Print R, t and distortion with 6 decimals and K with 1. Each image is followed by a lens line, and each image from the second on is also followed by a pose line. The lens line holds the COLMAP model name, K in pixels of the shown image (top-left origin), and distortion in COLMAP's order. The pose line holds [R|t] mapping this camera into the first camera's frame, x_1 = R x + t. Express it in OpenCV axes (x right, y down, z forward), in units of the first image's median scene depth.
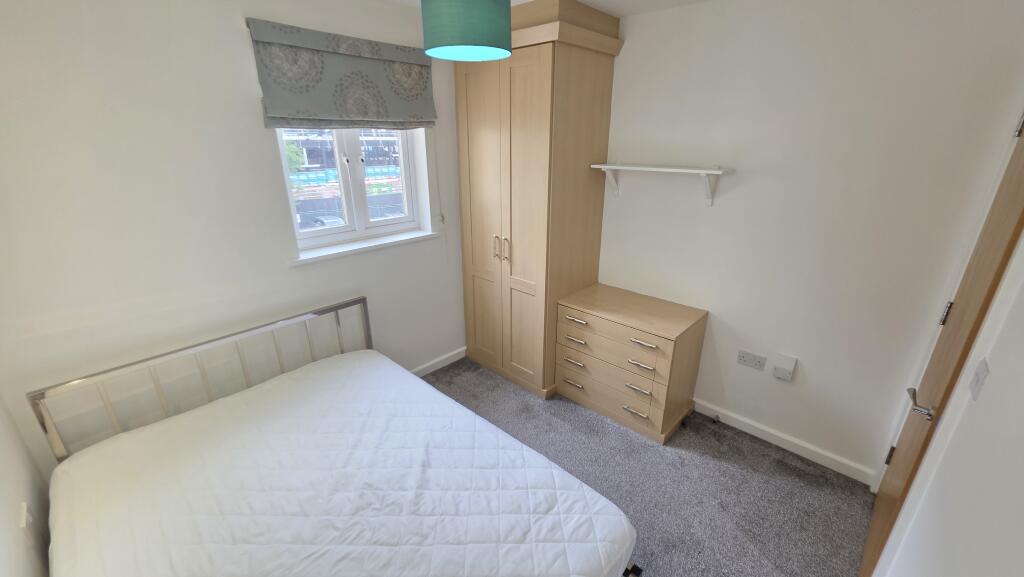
lens RADIAL K [[409.7, 0, 512.3], [0, 409.7, 290.3], [0, 0, 1]] dist [-0.001718, -0.000219]
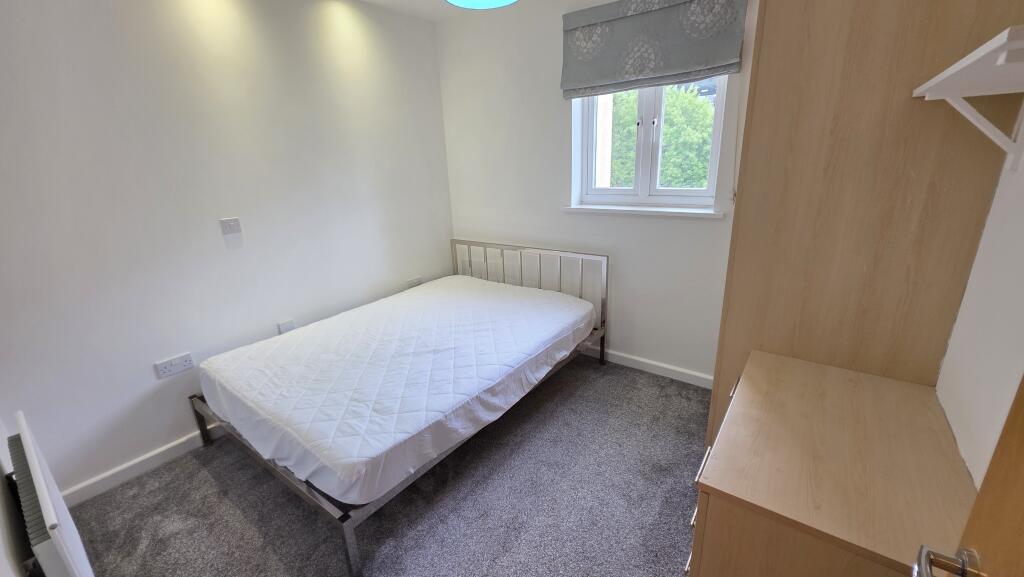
lens RADIAL K [[409.7, 0, 513.8], [0, 409.7, 288.9], [0, 0, 1]] dist [-0.001718, -0.000219]
pose [[0.113849, 0.298430, -0.947617, 0.805895], [-0.307629, 0.917531, 0.251995, -0.126365], [0.944671, 0.262825, 0.196266, 0.767942]]
